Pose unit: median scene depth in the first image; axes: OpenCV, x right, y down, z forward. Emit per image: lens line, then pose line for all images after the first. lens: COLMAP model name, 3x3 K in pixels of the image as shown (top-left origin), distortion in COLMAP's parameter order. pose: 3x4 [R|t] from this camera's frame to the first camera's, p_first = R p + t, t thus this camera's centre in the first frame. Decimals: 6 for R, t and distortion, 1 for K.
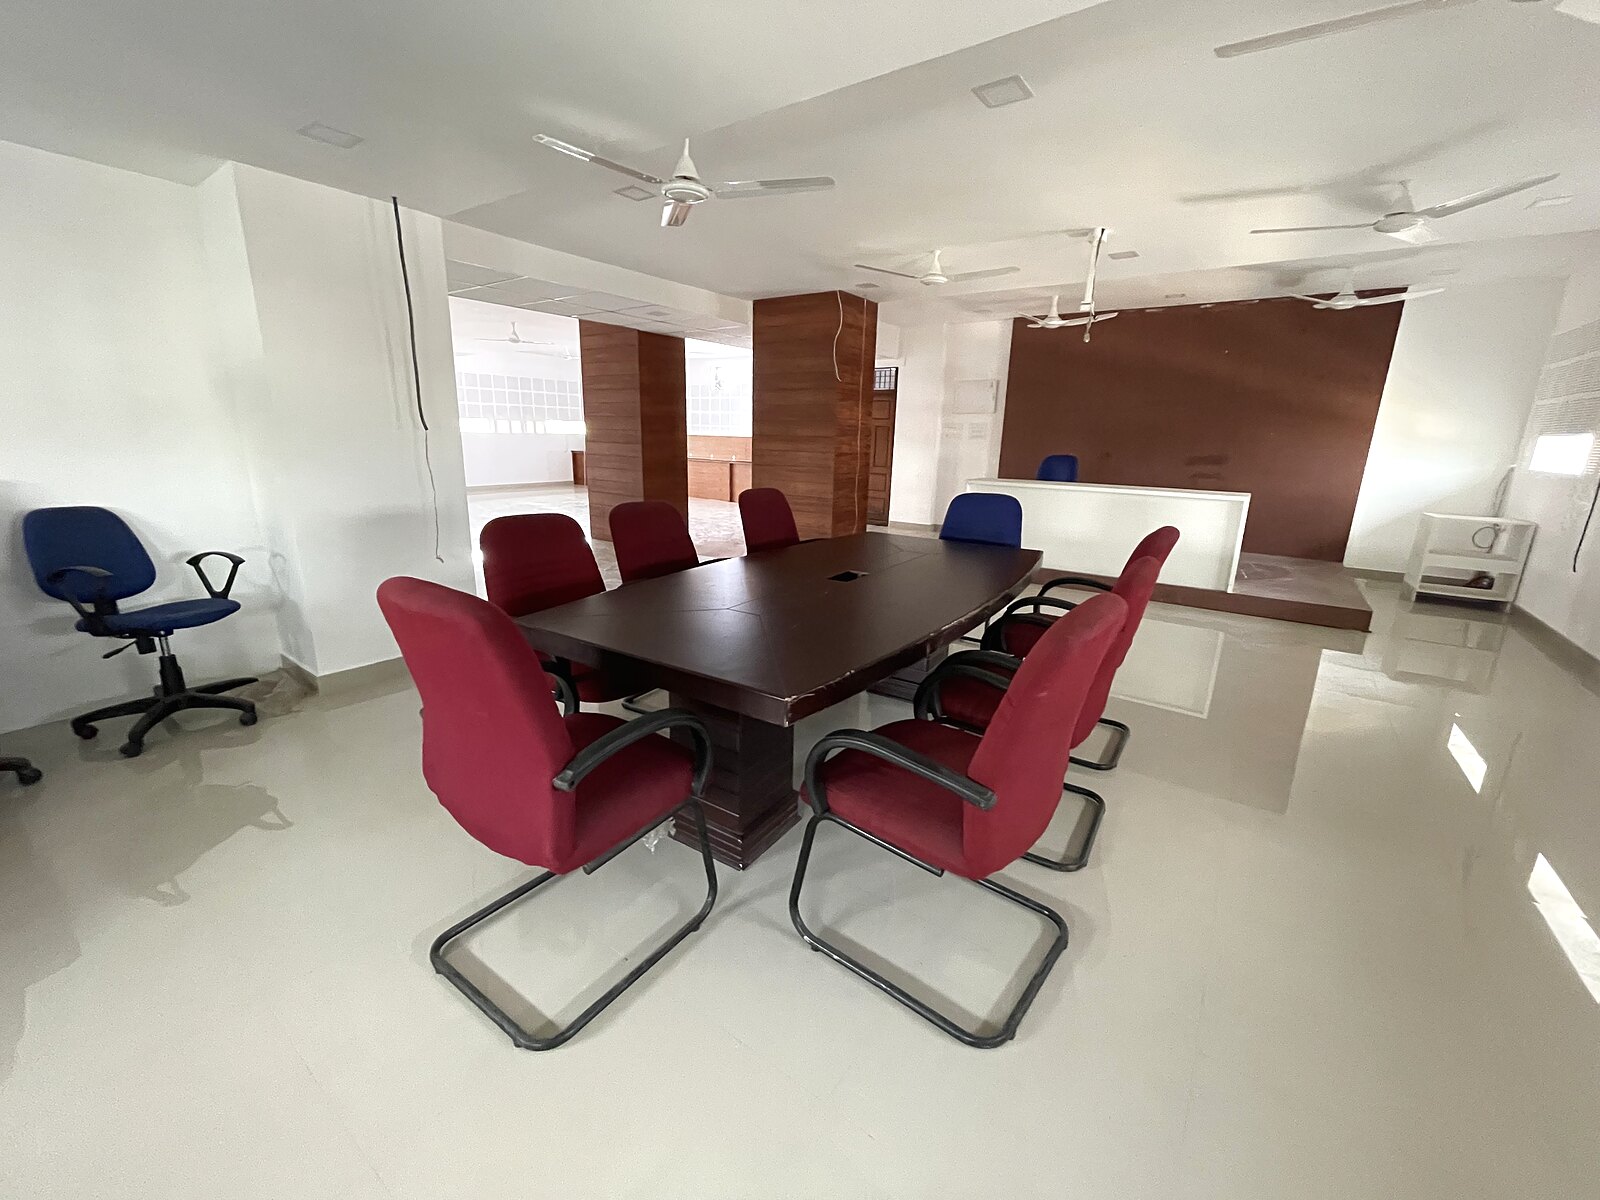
lens RADIAL K [[643.7, 0, 795.2], [0, 643.7, 601.2], [0, 0, 1]] dist [0.000207, -0.000078]
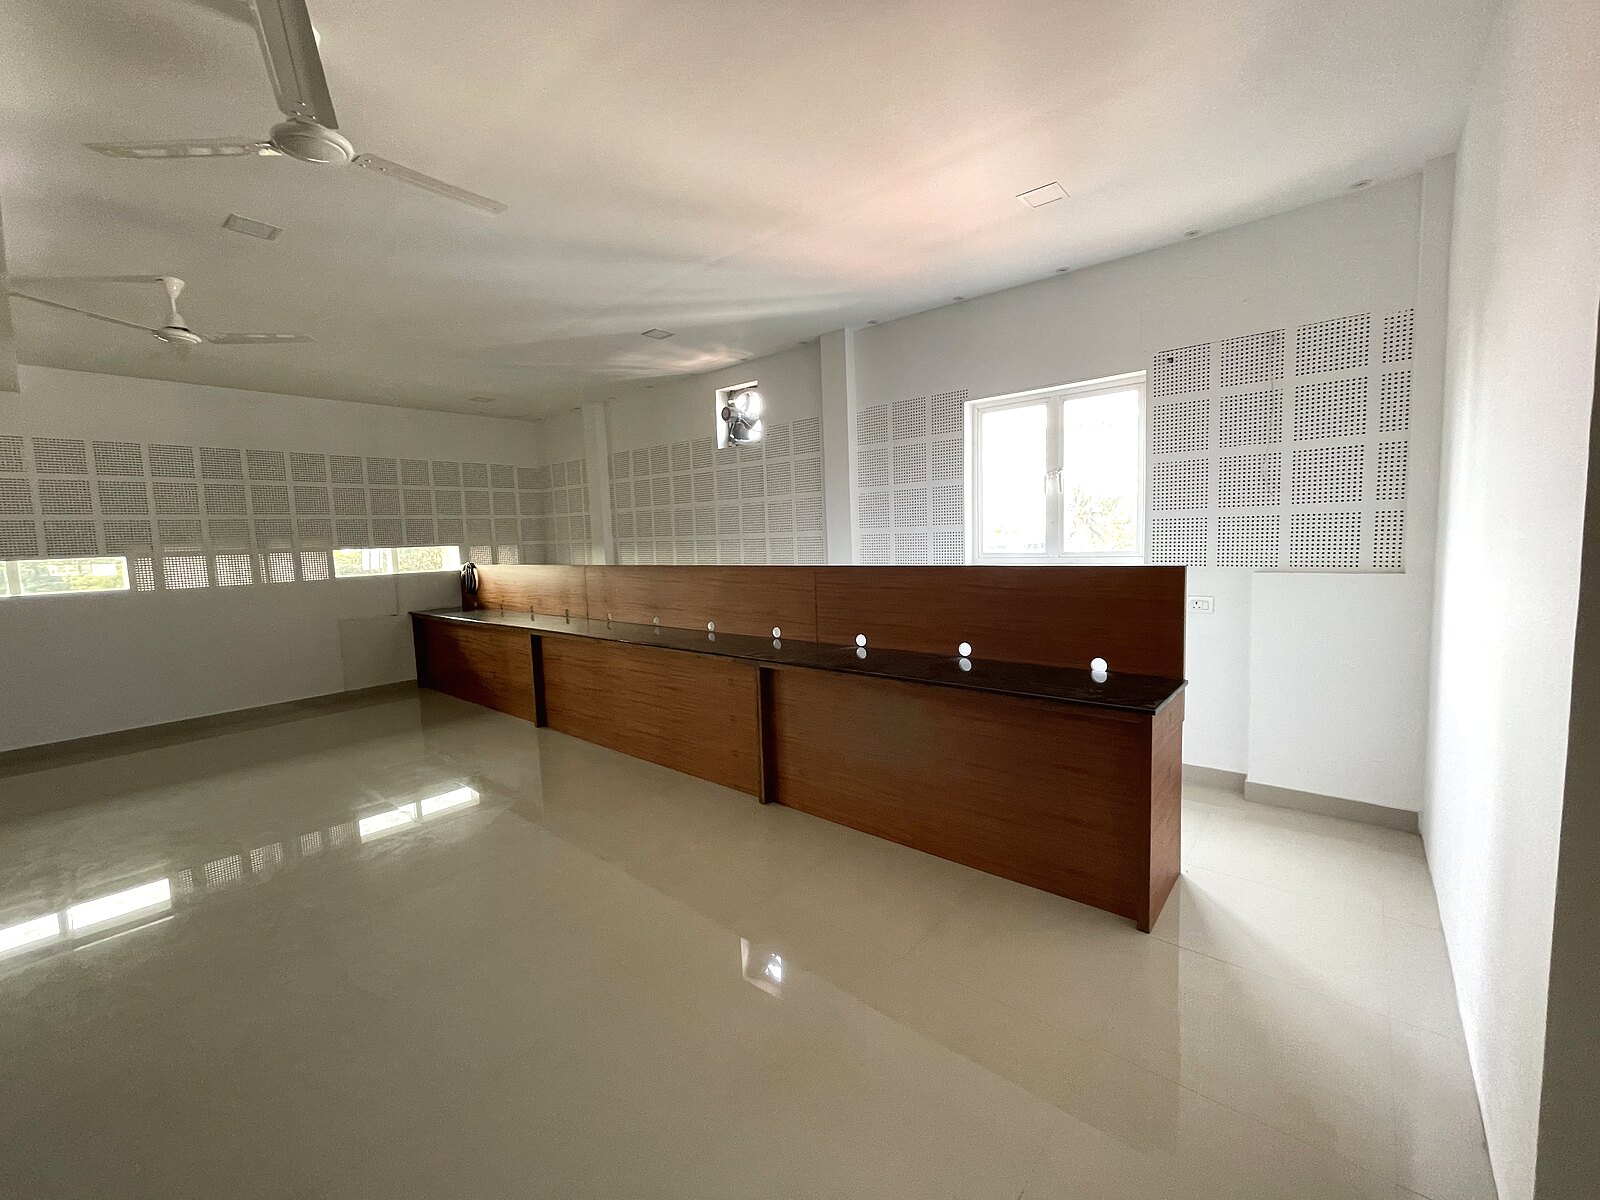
lens RADIAL K [[643.7, 0, 795.2], [0, 643.7, 601.2], [0, 0, 1]] dist [0.000207, -0.000078]
pose [[0.994909, -0.060085, -0.080907, -0.054867], [0.046388, 0.985760, -0.161634, -0.168066], [0.089466, 0.157058, 0.983529, 0.629173]]
